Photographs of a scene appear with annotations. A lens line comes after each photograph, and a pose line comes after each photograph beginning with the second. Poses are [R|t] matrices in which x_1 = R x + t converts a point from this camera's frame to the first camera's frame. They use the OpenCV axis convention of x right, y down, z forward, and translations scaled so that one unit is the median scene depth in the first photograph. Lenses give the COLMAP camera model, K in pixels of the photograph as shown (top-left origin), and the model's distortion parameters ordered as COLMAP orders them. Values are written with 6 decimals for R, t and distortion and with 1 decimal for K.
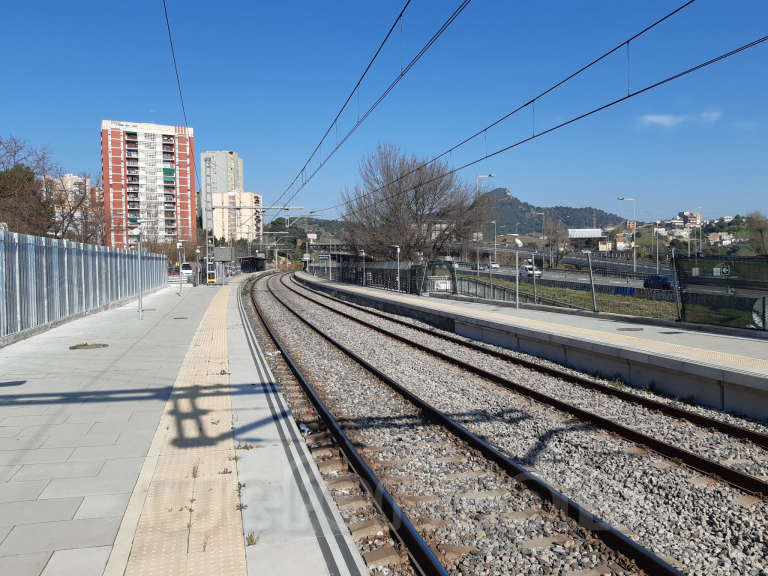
lens RADIAL K [[589.4, 0, 382.6], [0, 589.4, 288.2], [0, 0, 1]] dist [0.038820, -0.068534]
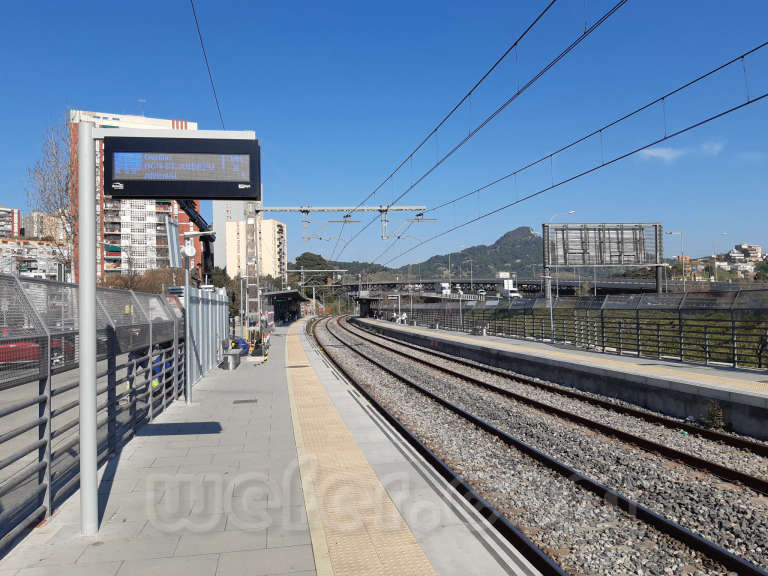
lens RADIAL K [[589.4, 0, 390.8], [0, 589.4, 287.6], [0, 0, 1]] dist [0.038820, -0.068534]
pose [[0.999800, -0.015234, -0.012990, -0.077349], [0.014246, 0.997228, -0.073034, -0.012233], [0.014066, 0.072834, 0.997245, 0.296094]]
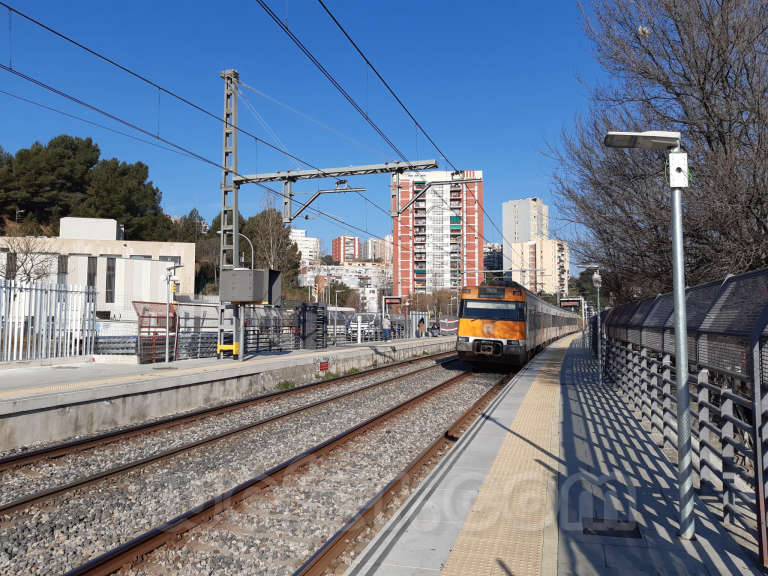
lens RADIAL K [[589.4, 0, 381.0], [0, 589.4, 289.7], [0, 0, 1]] dist [0.038820, -0.068534]
pose [[0.861535, -0.016307, -0.507437, 0.008295], [-0.030347, 0.996043, -0.083533, -0.004871], [0.506791, 0.087366, 0.857631, 0.150522]]
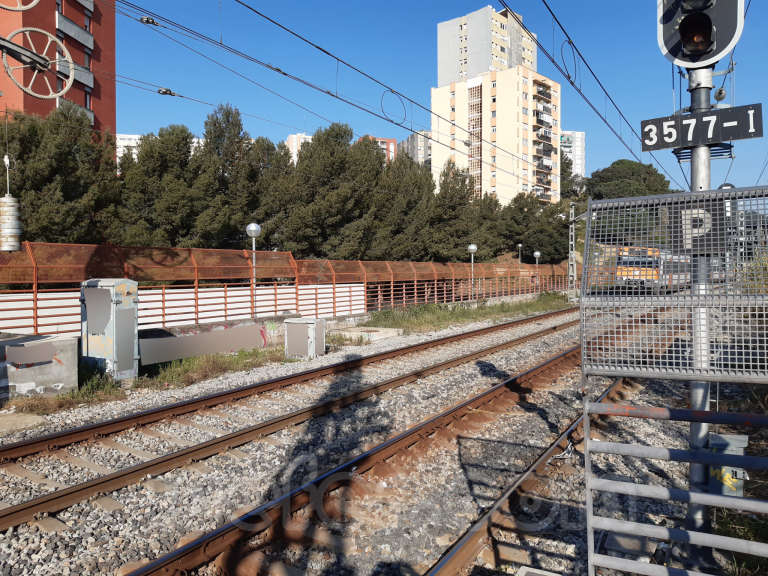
lens RADIAL K [[589.4, 0, 393.3], [0, 589.4, 275.1], [0, 0, 1]] dist [0.038820, -0.068534]
pose [[0.830175, 0.011925, -0.557375, -0.124845], [-0.031411, 0.999184, -0.025408, -0.035051], [0.556617, 0.038601, 0.829872, 0.967632]]
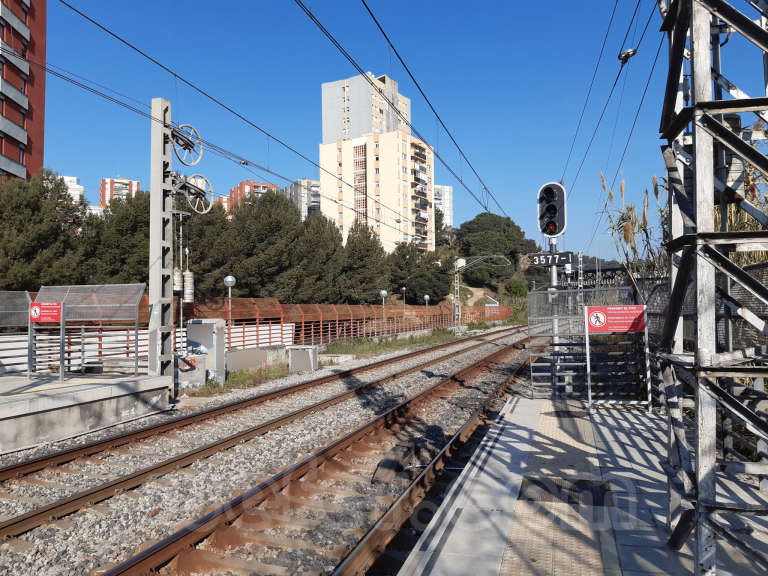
lens RADIAL K [[589.4, 0, 388.7], [0, 589.4, 282.2], [0, 0, 1]] dist [0.038820, -0.068534]
pose [[0.928156, -0.020535, -0.371625, -0.119027], [-0.013359, 0.995995, -0.088401, -0.032526], [0.371952, 0.087014, 0.924164, 0.918696]]
